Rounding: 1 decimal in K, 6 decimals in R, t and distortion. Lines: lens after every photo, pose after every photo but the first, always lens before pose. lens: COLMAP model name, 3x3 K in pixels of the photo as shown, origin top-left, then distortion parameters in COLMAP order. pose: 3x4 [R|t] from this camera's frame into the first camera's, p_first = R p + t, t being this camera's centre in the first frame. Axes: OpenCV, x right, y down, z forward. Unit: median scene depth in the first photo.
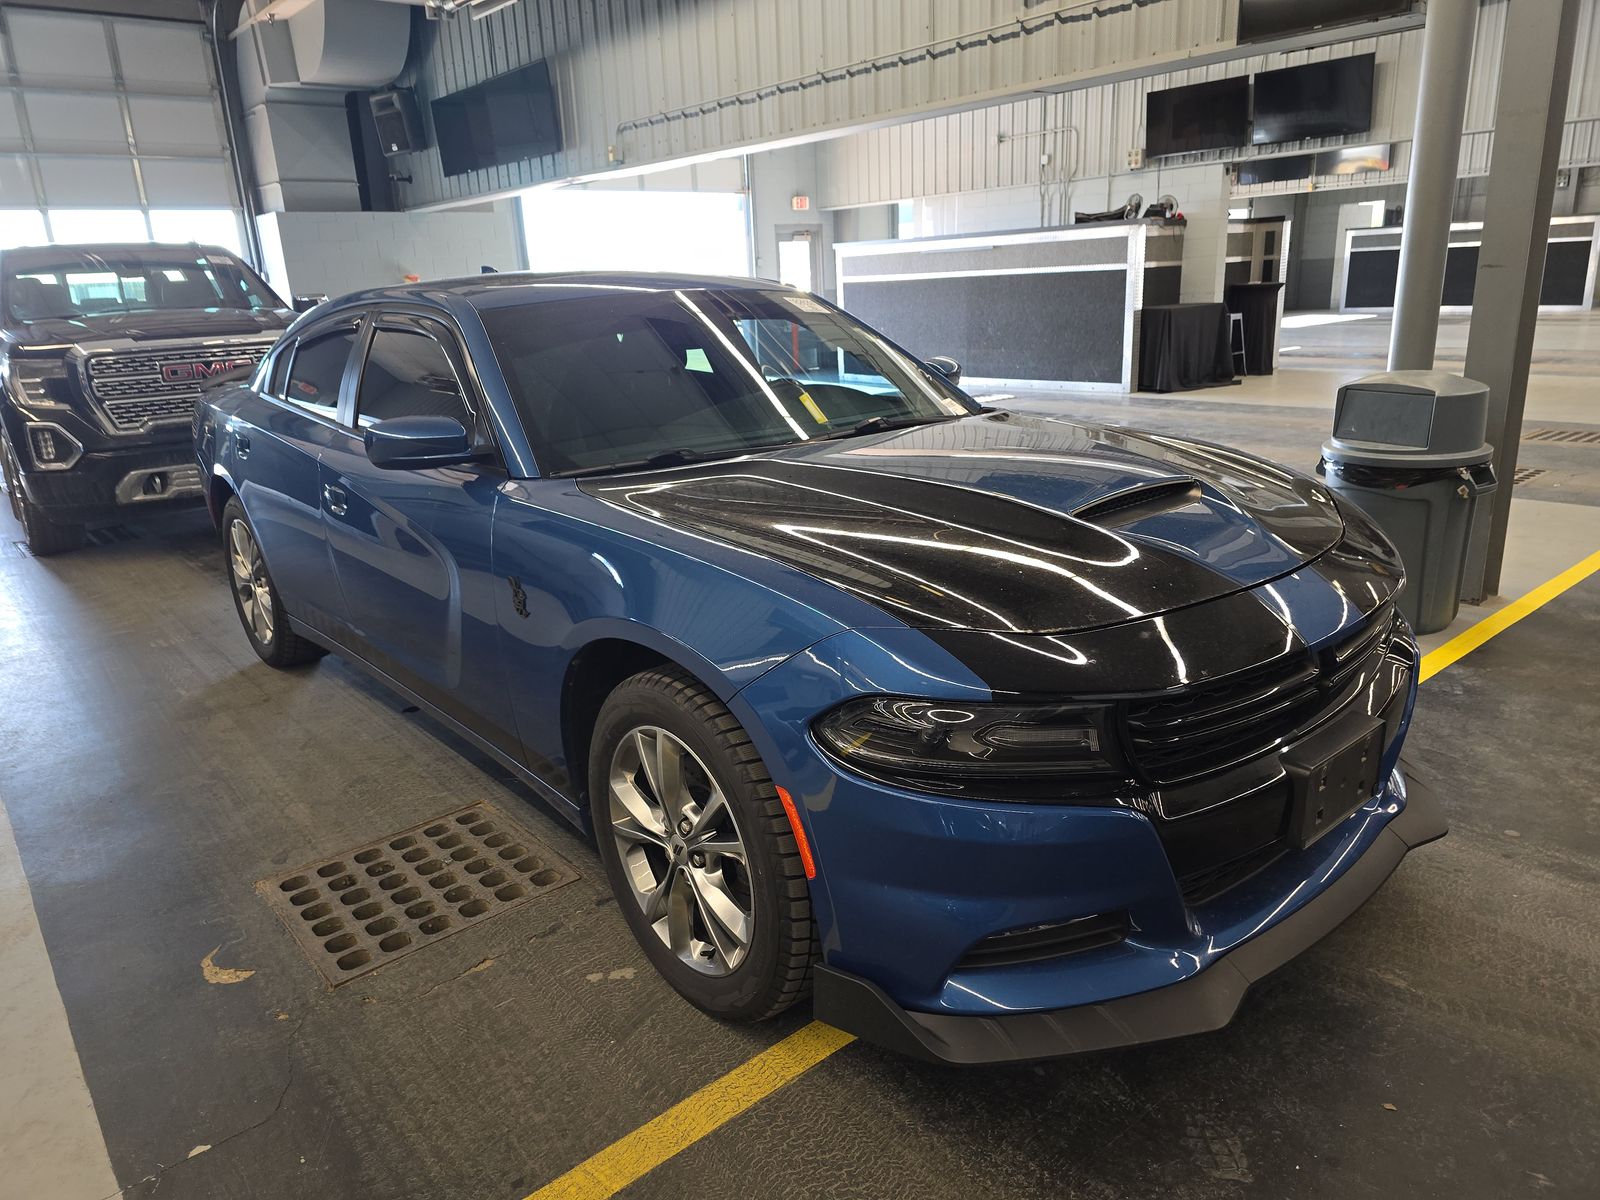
lens RADIAL K [[1089.0, 0, 803.4], [0, 1089.0, 596.9], [0, 0, 1]] dist [0.035462, -0.032019]
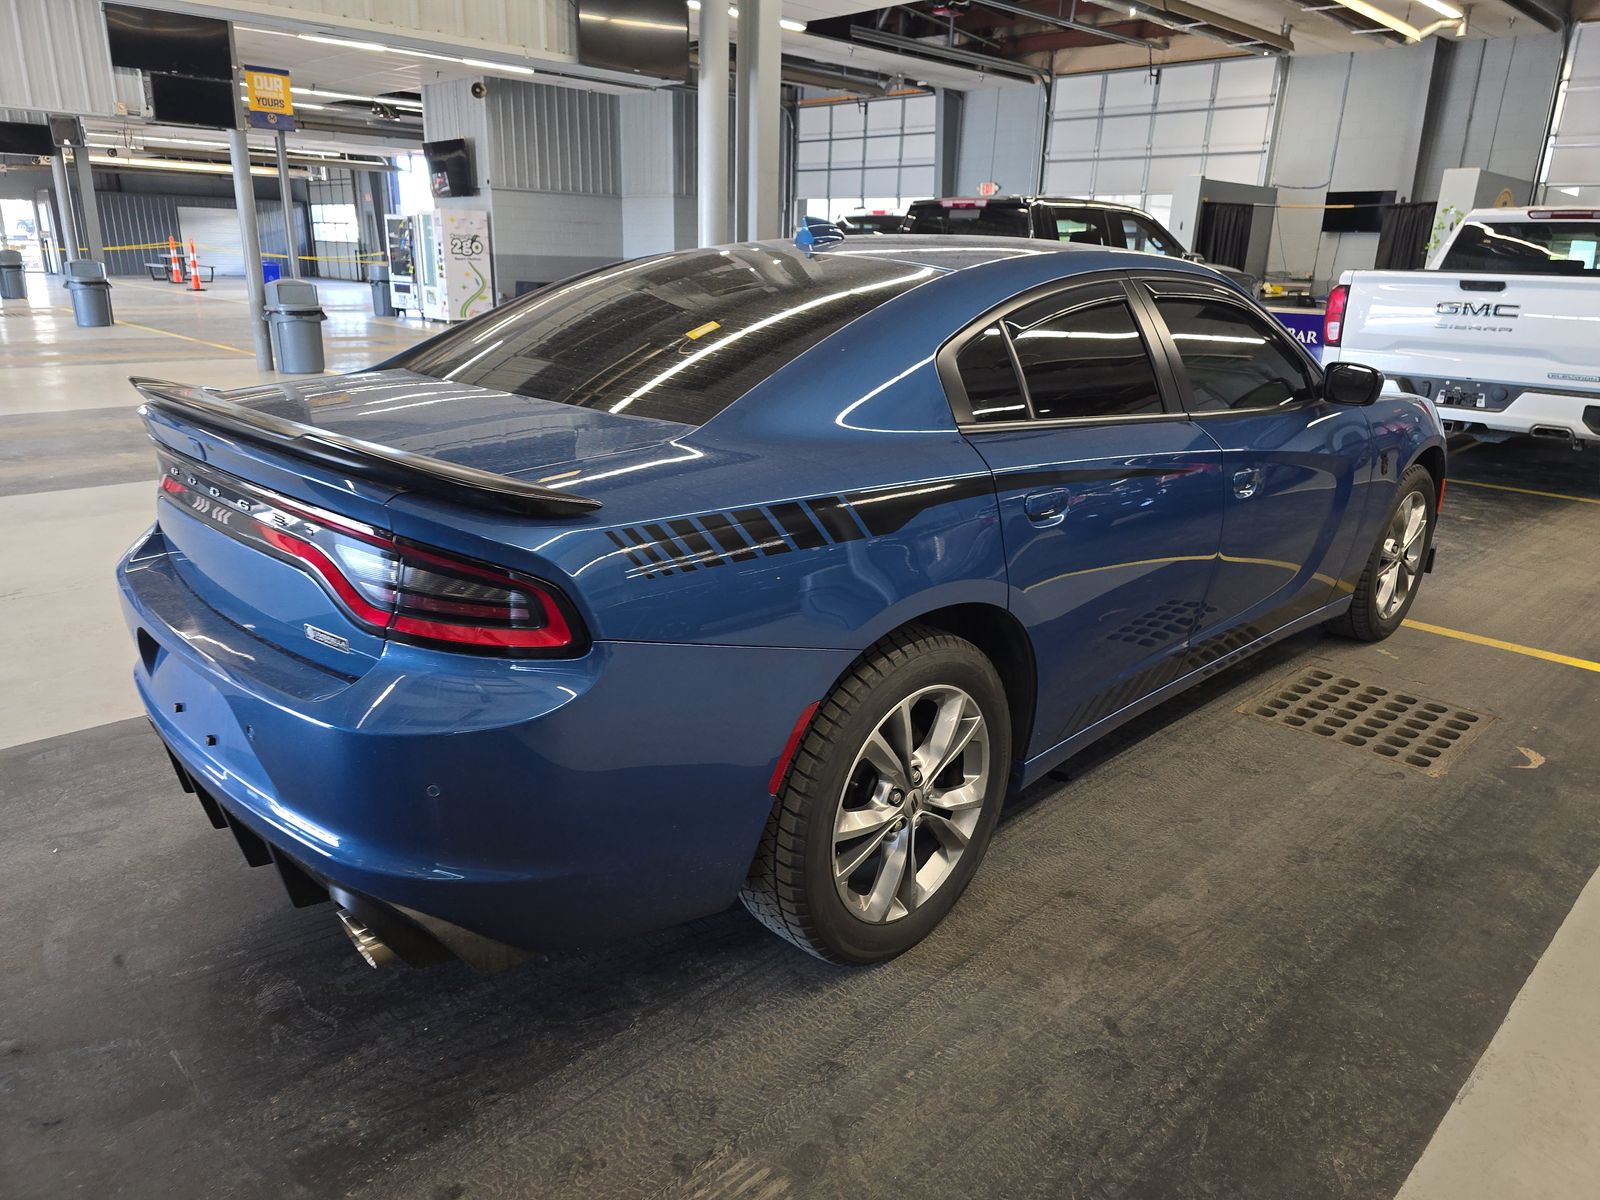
lens RADIAL K [[1089.0, 0, 803.6], [0, 1089.0, 608.1], [0, 0, 1]] dist [0.035462, -0.032019]
pose [[-0.087891, -0.256445, 0.962554, -0.395300], [0.269055, 0.924267, 0.270812, -0.102003], [-0.959106, 0.282783, -0.012237, 0.422323]]
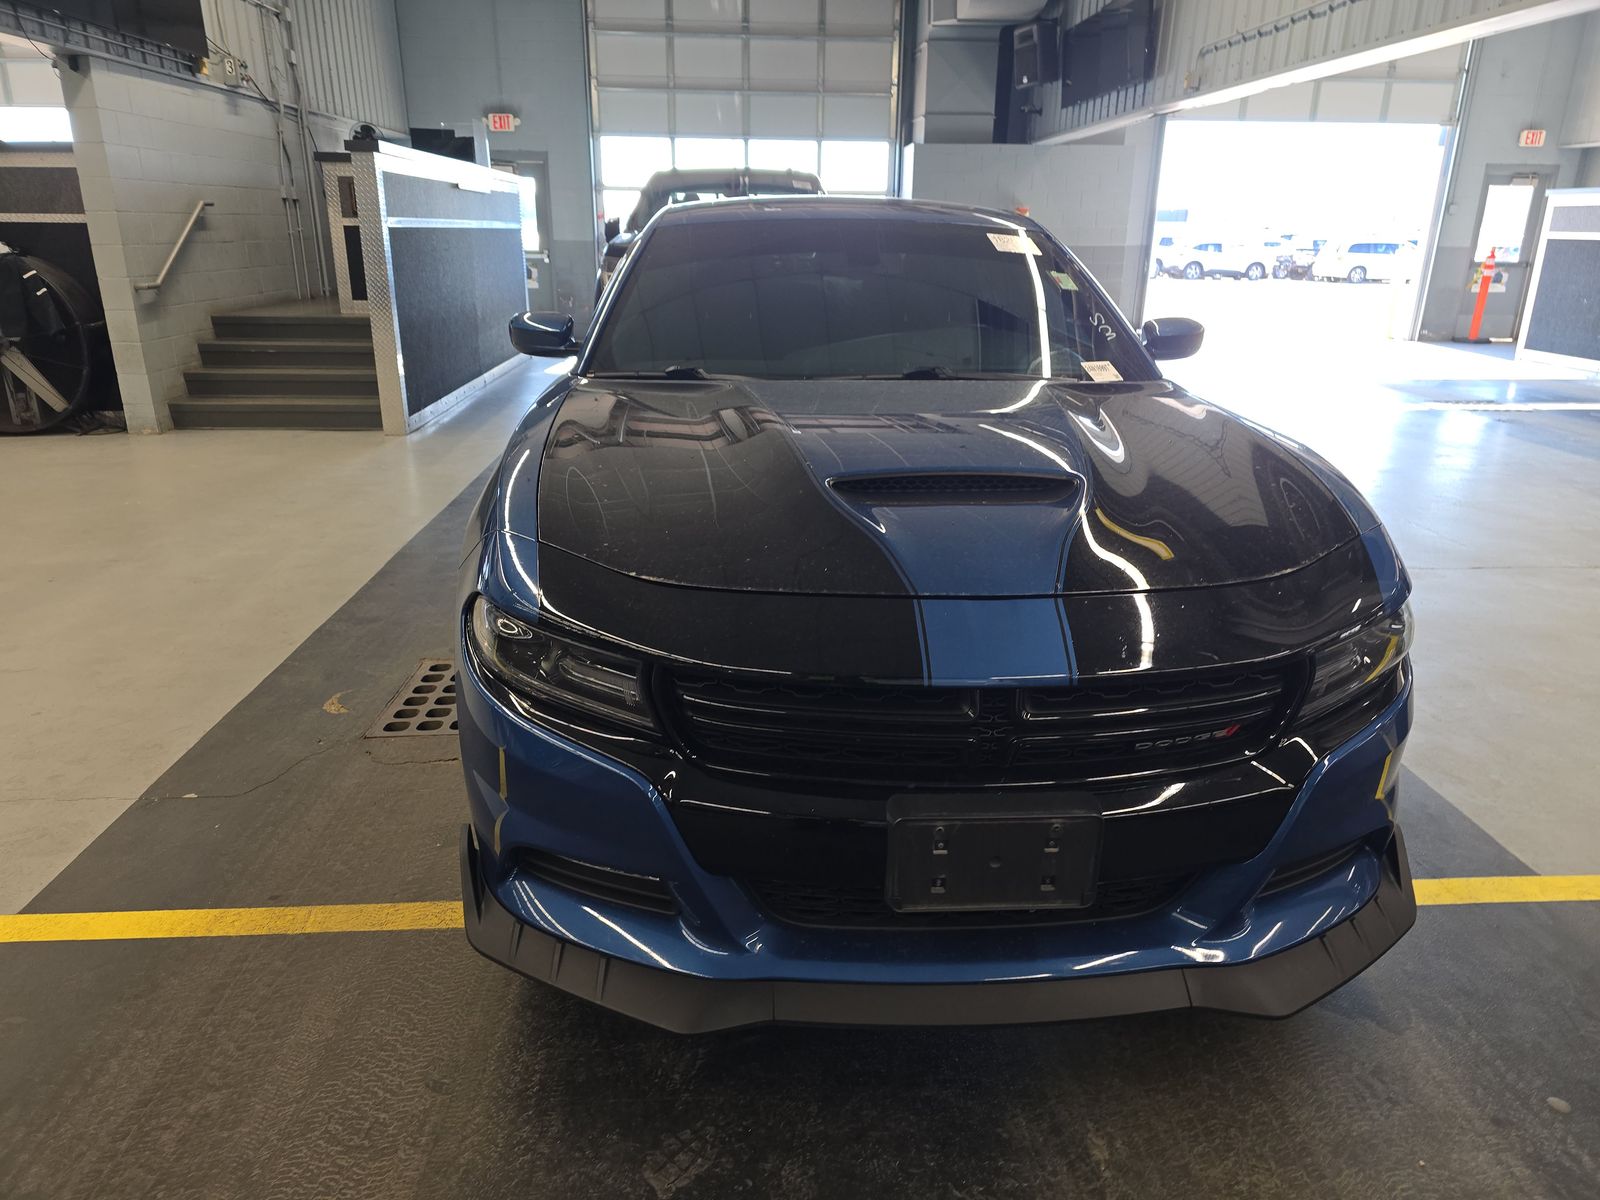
lens RADIAL K [[1089.0, 0, 793.3], [0, 1089.0, 591.9], [0, 0, 1]] dist [0.035462, -0.032019]
pose [[0.795989, 0.240854, -0.555330, 0.145976], [-0.214162, 0.970147, 0.113793, -0.015439], [0.566160, 0.028353, 0.823808, 0.047223]]
